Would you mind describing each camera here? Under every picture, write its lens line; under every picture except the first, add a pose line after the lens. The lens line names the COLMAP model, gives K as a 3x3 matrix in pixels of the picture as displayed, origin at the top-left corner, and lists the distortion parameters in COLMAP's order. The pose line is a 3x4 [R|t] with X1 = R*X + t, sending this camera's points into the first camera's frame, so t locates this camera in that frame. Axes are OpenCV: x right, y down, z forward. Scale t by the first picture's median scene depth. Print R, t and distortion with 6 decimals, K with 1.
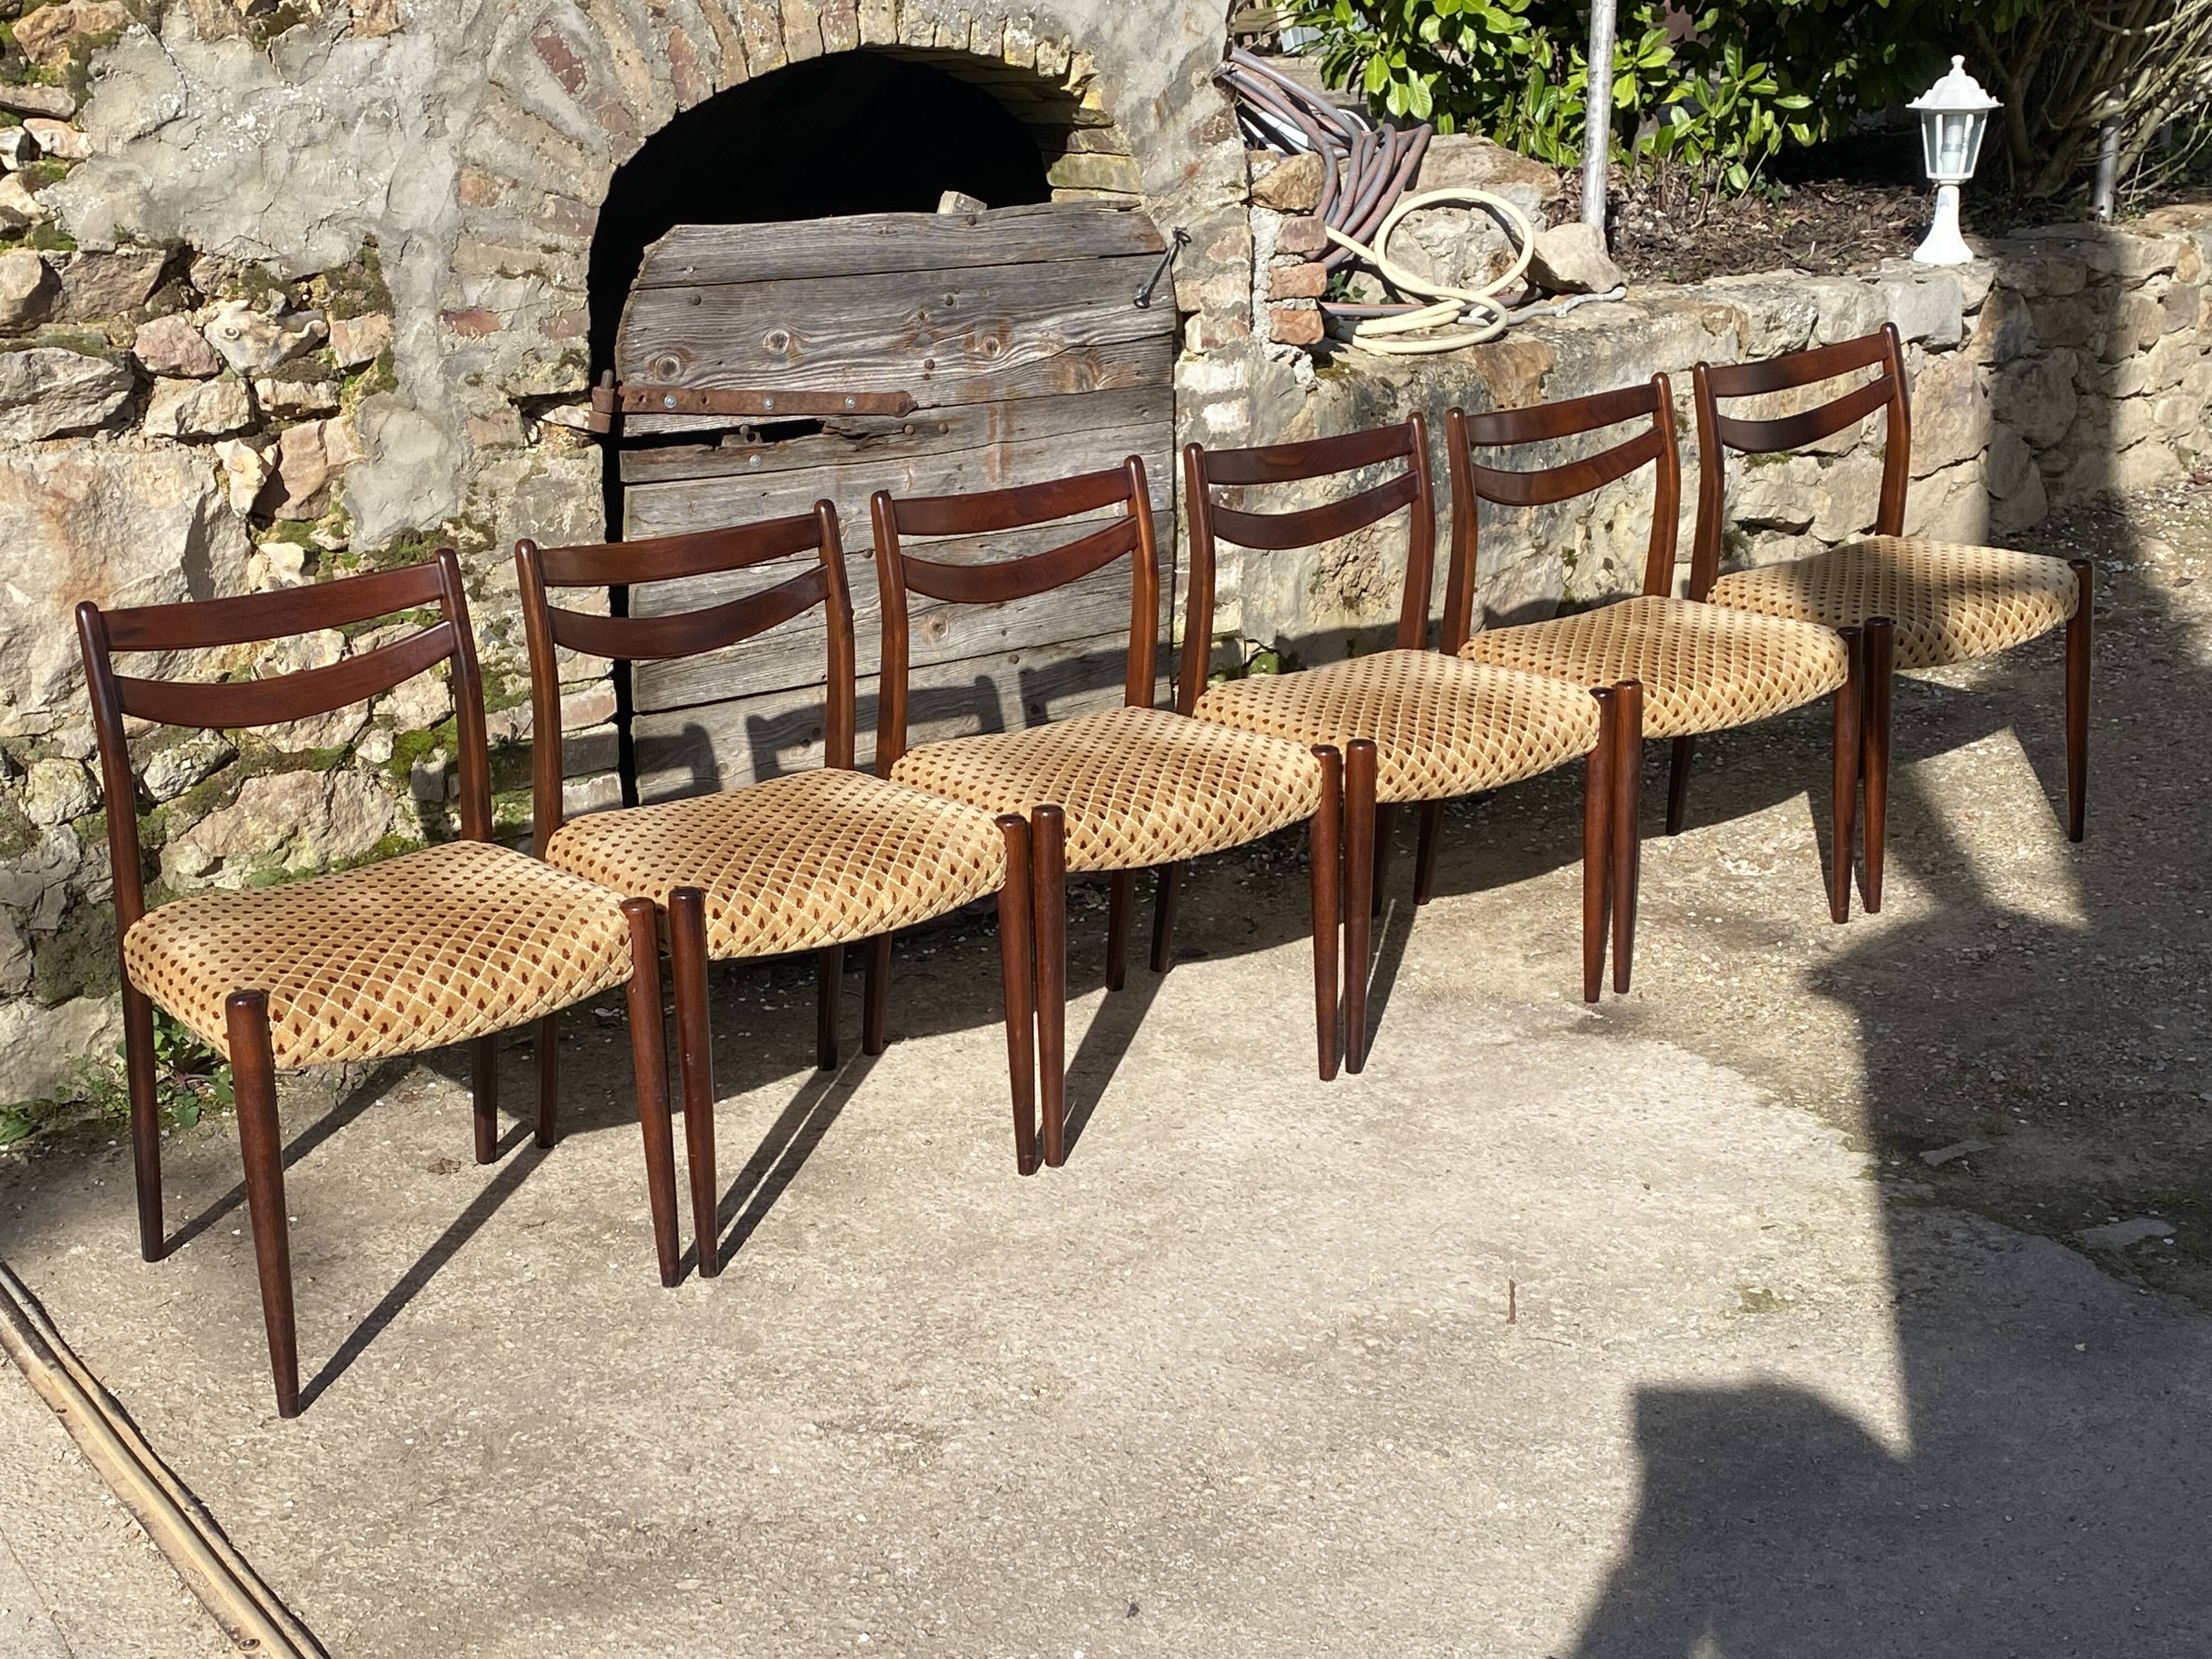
lens RADIAL K [[2818.3, 0, 1061.1], [0, 2818.3, 830.1], [0, 0, 1]] dist [0.063876, 0.000000]
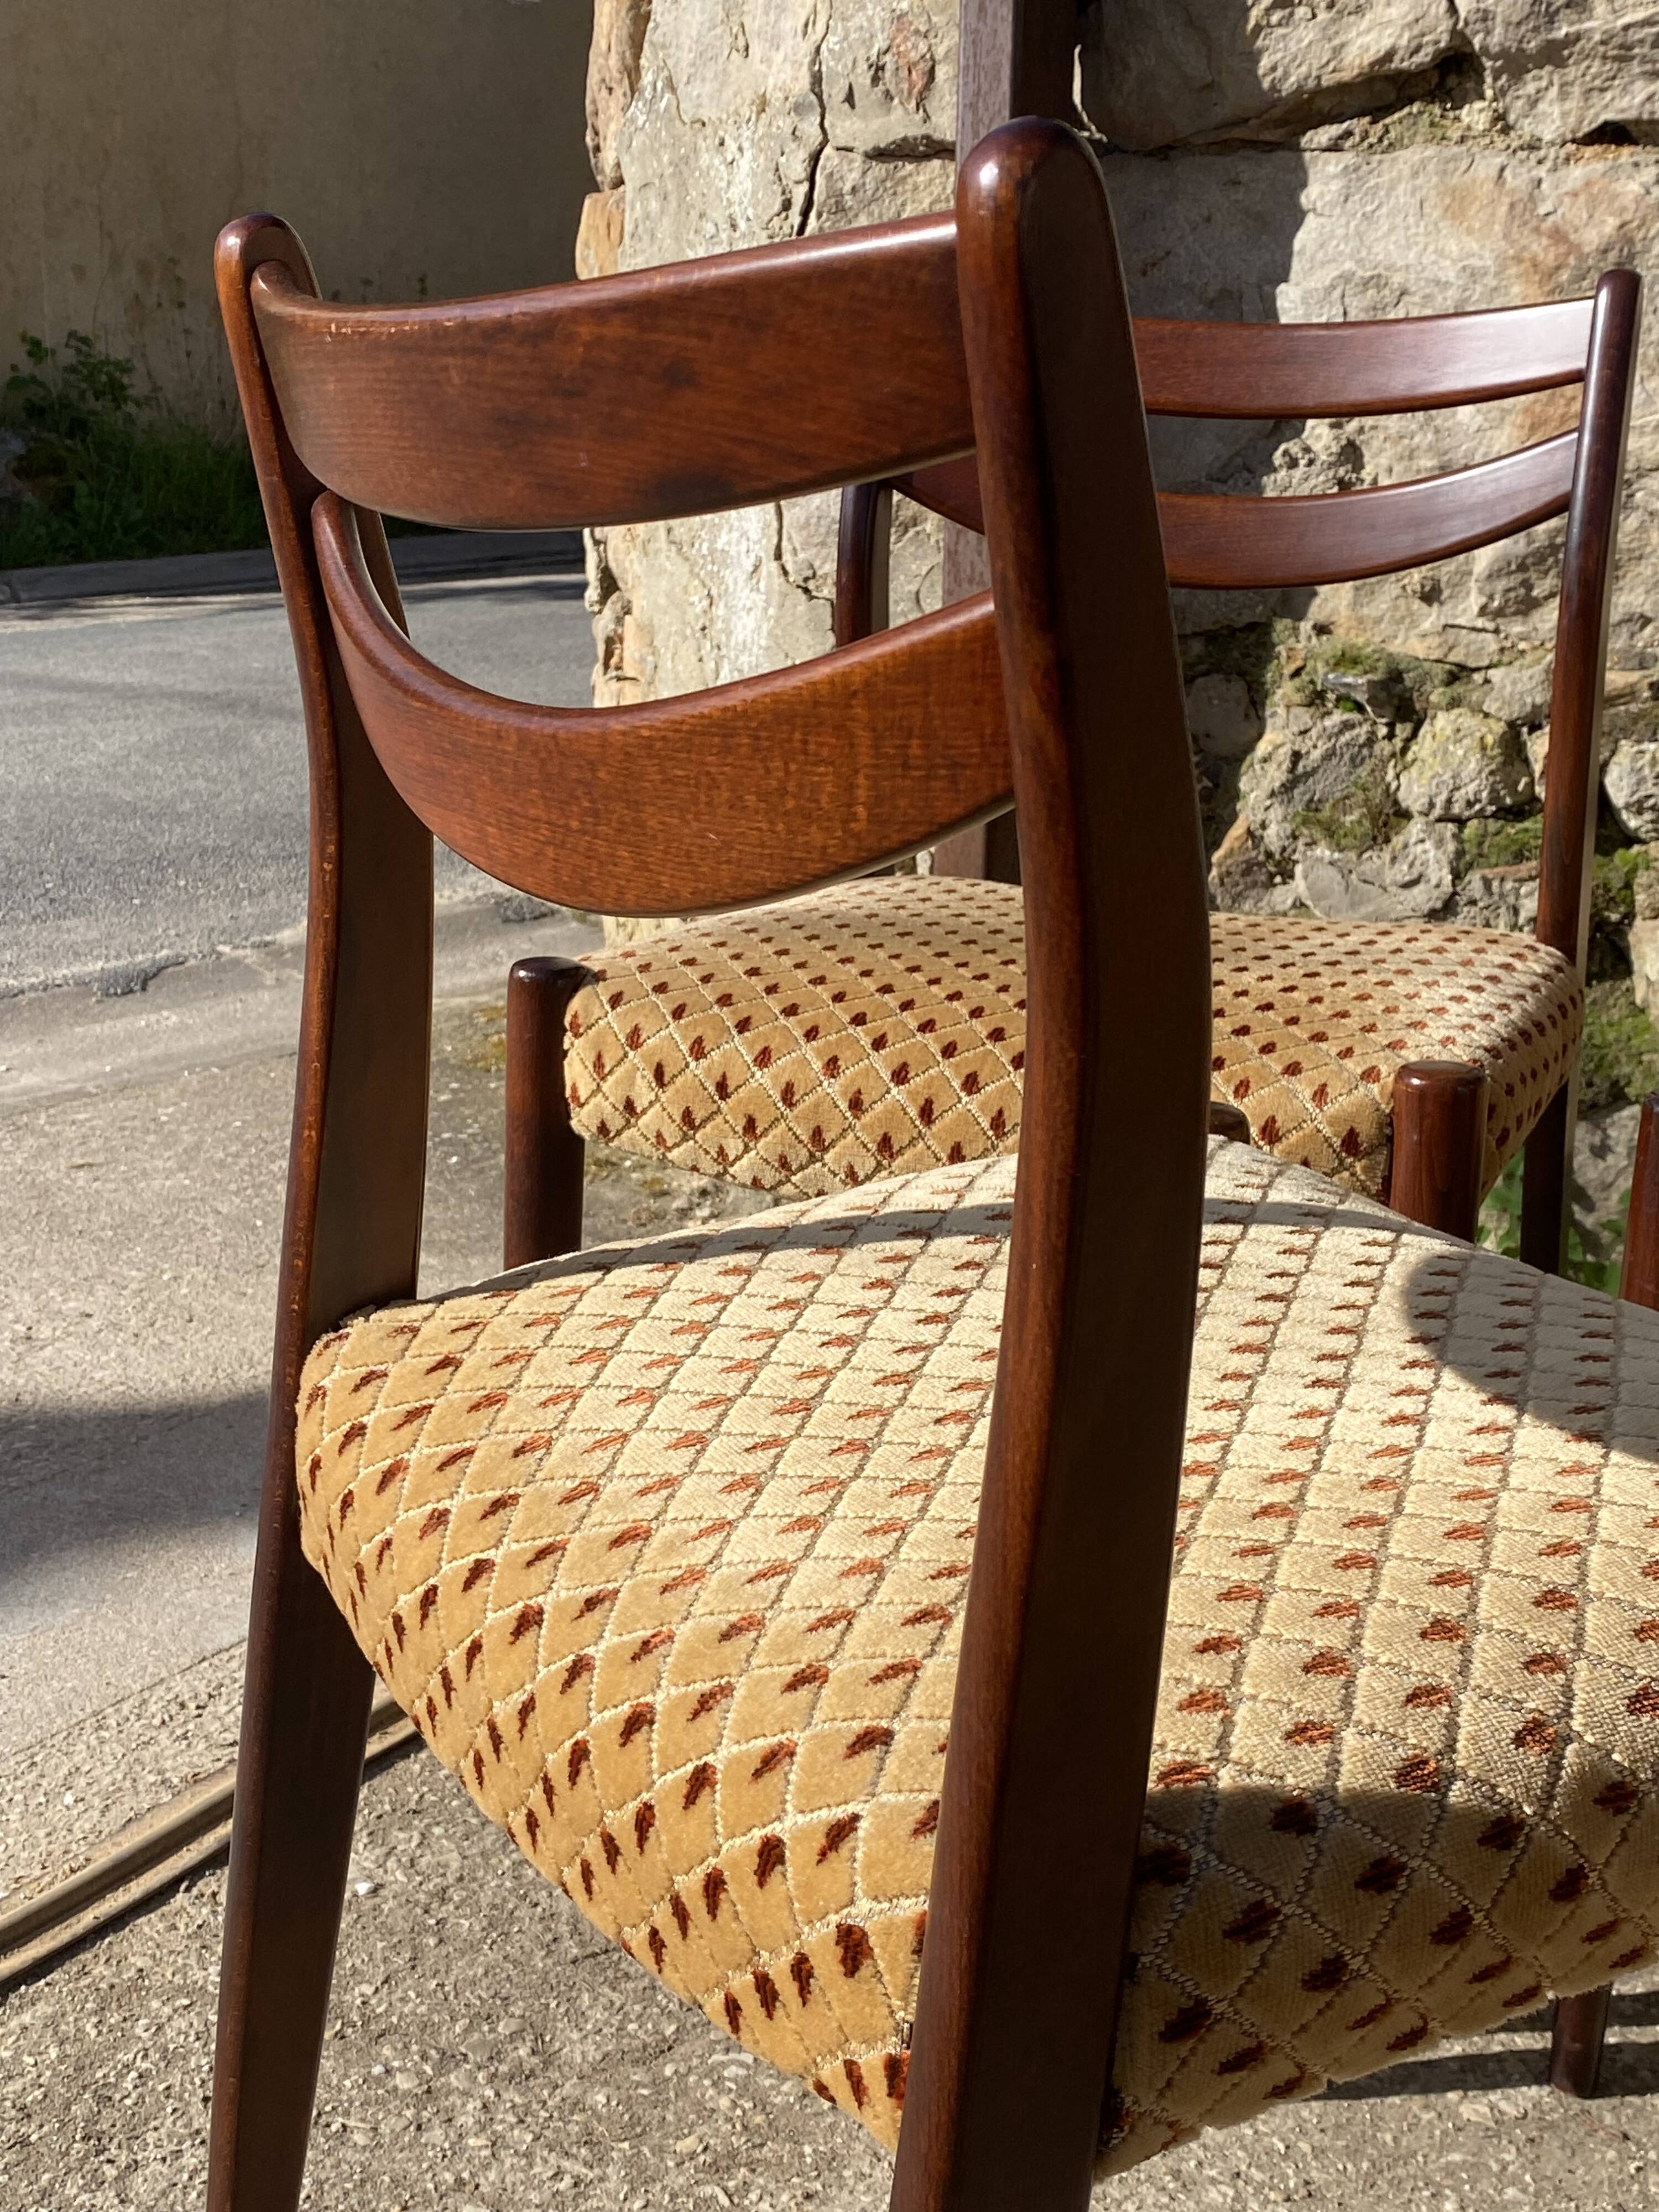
lens RADIAL K [[2818.3, 0, 844.8], [0, 2818.3, 1102.3], [0, 0, 1]] dist [0.063876, 0.000000]
pose [[0.377232, 0.270296, -0.885797, 0.126698], [-0.302243, 0.940024, 0.158128, -0.002321], [0.875411, 0.208075, 0.436302, 0.592536]]
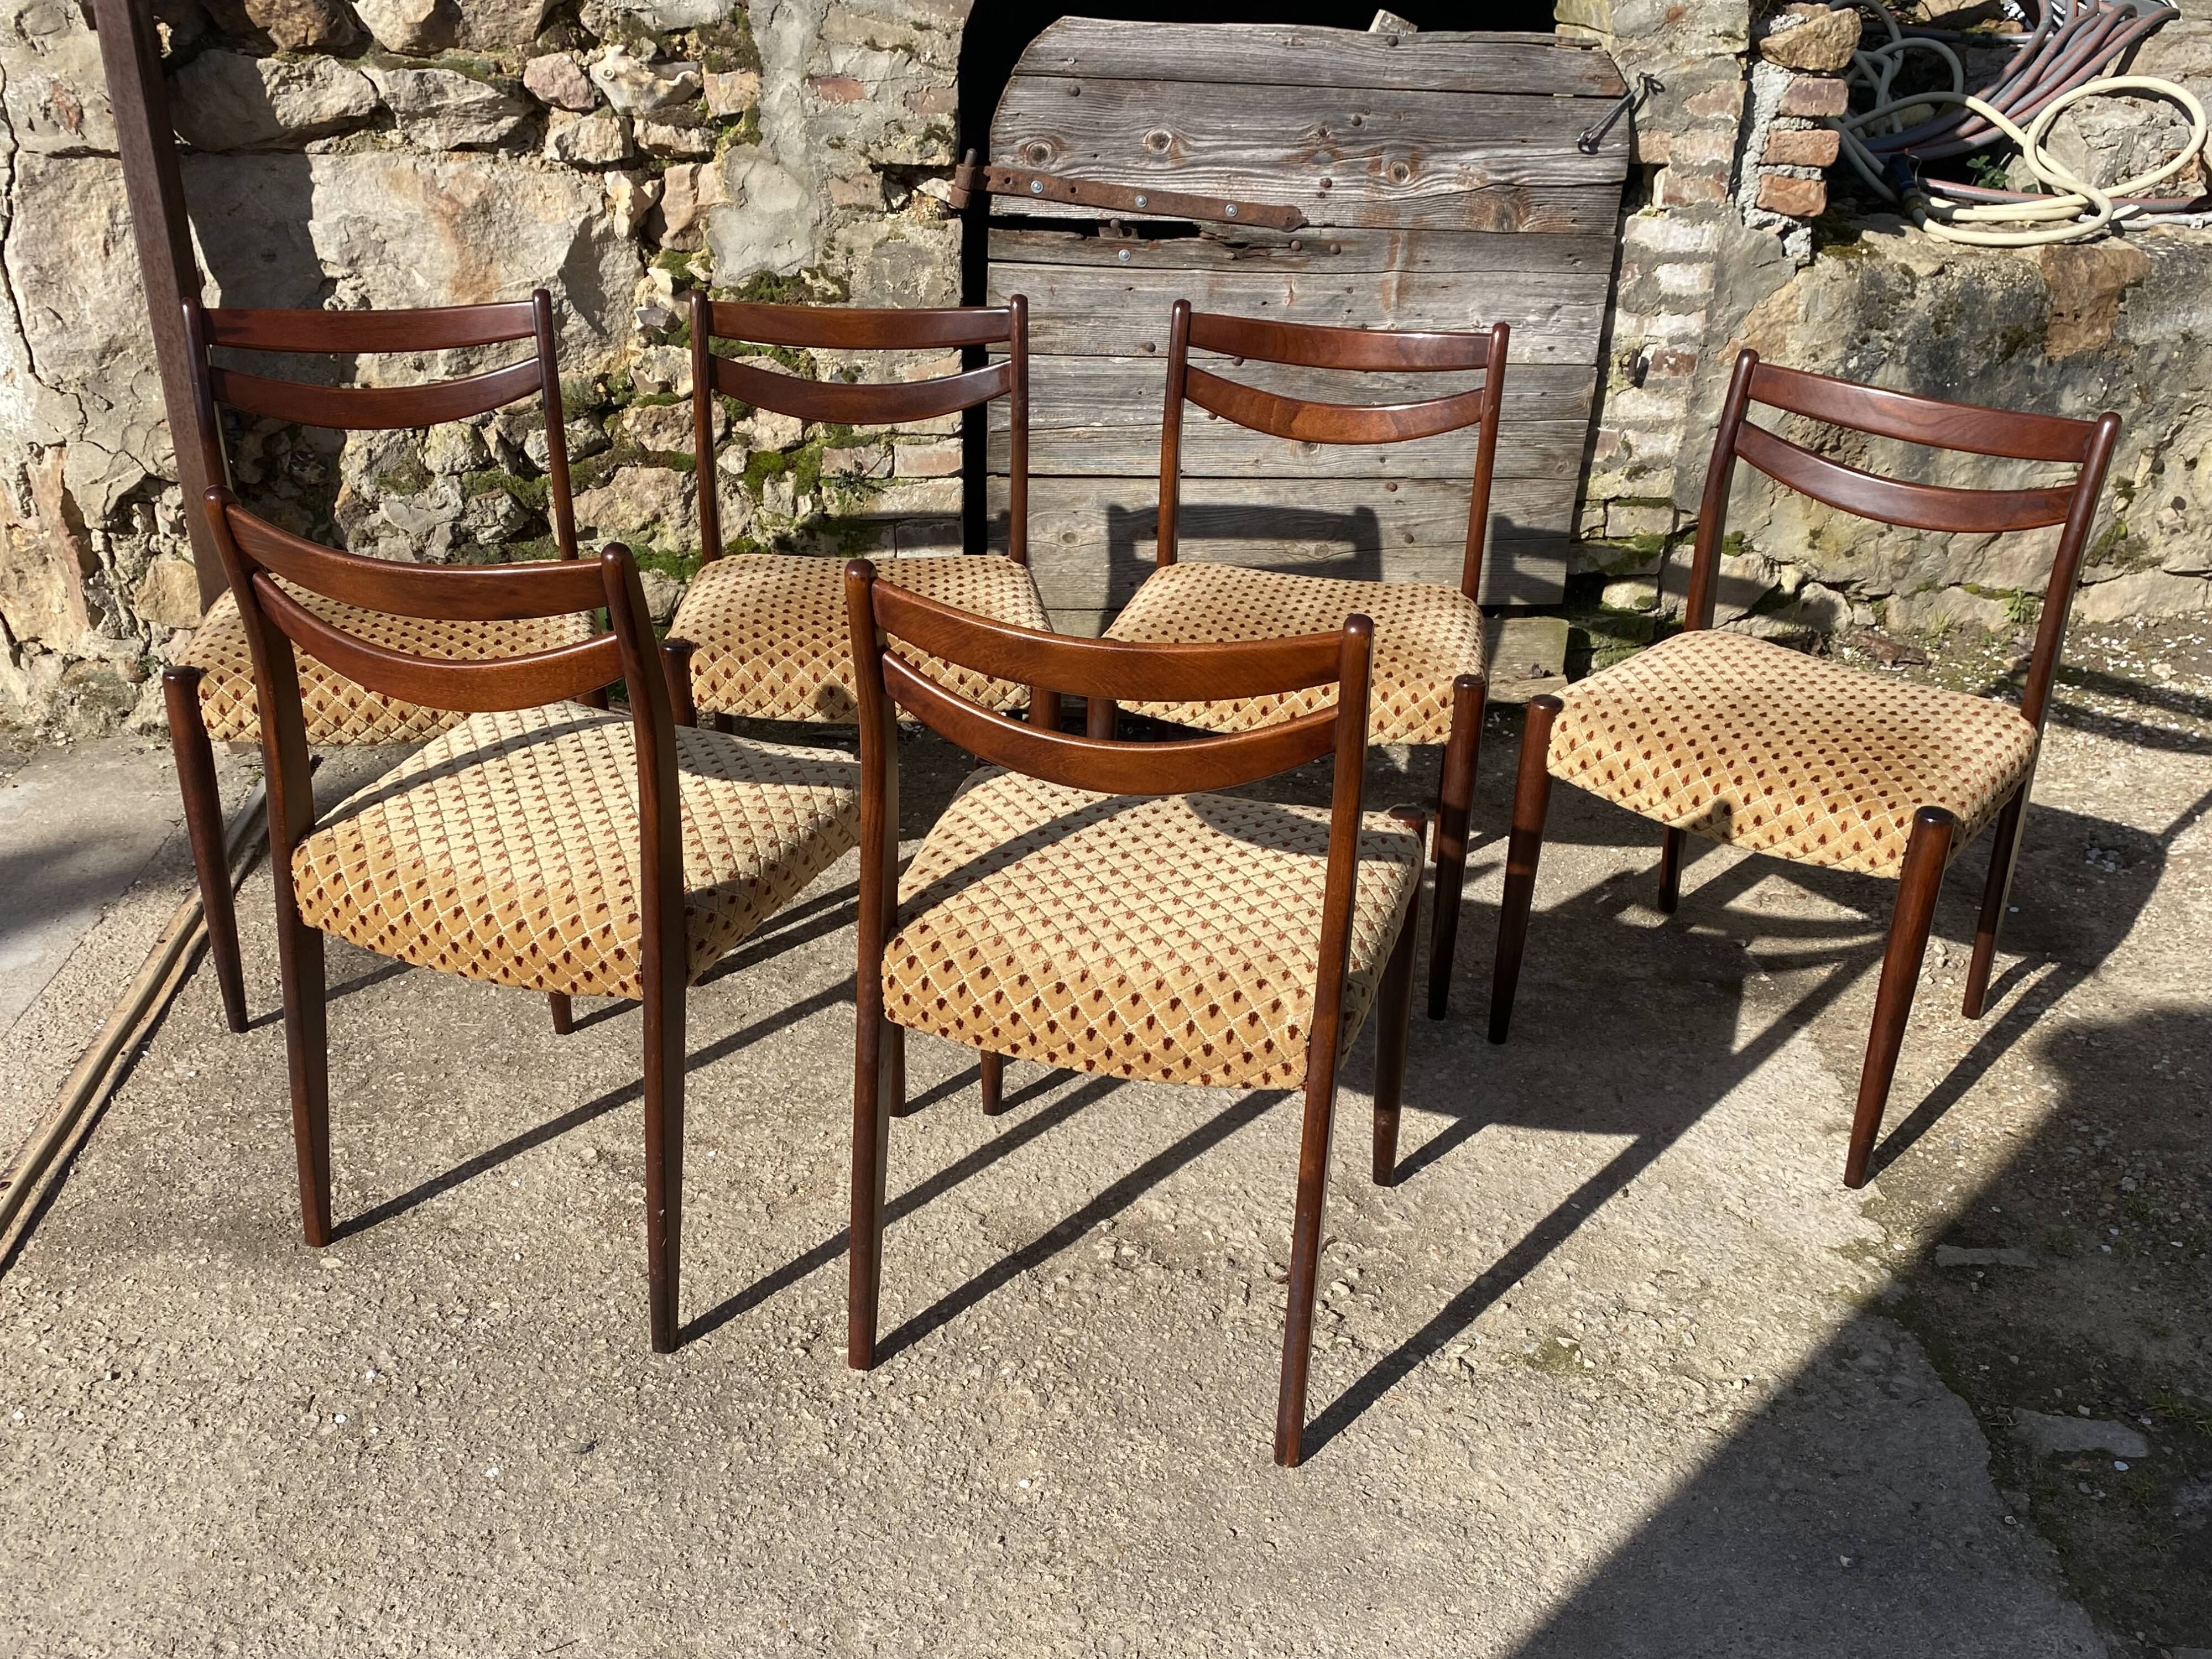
lens RADIAL K [[2024.6, 0, 1099.1], [0, 2024.6, 852.9], [0, 0, 1]] dist [0.007270, 0.000000]
pose [[0.861288, 0.262932, -0.434799, 0.289620], [-0.191220, 0.960523, 0.202064, -0.069791], [0.470764, -0.090893, 0.877565, 0.316676]]
